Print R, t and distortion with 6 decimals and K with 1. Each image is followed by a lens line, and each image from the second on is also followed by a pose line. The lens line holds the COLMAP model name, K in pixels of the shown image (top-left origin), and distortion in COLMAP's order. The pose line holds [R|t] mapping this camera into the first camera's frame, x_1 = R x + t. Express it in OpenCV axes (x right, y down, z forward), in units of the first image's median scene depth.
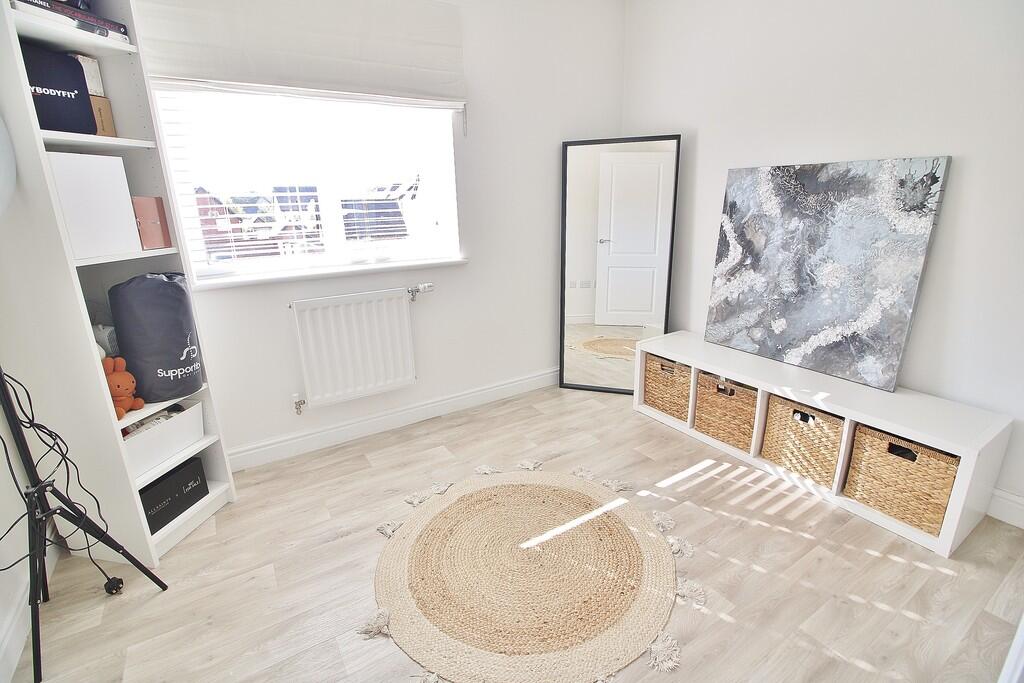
lens RADIAL K [[479.1, 0, 520.3], [0, 479.1, 343.2], [0, 0, 1]] dist [-0.011884, -0.004708]
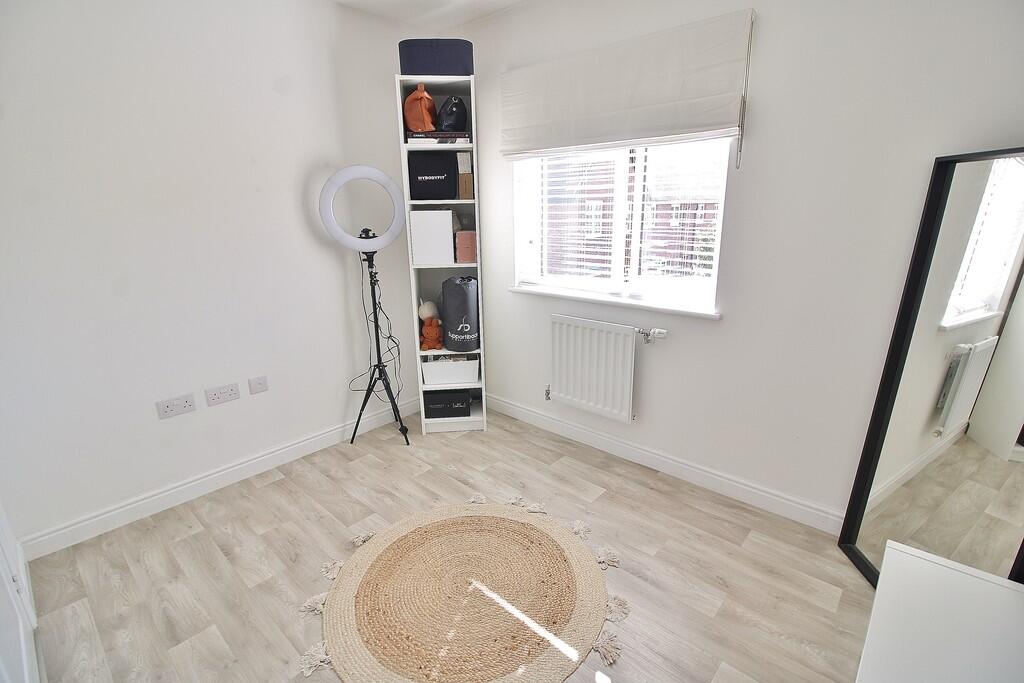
lens RADIAL K [[479.1, 0, 518.3], [0, 479.1, 341.7], [0, 0, 1]] dist [-0.011884, -0.004708]
pose [[0.261565, 0.282248, -0.922995, 0.761251], [-0.268030, 0.939916, 0.211466, -0.288123], [0.927223, 0.192078, 0.321500, 0.572443]]
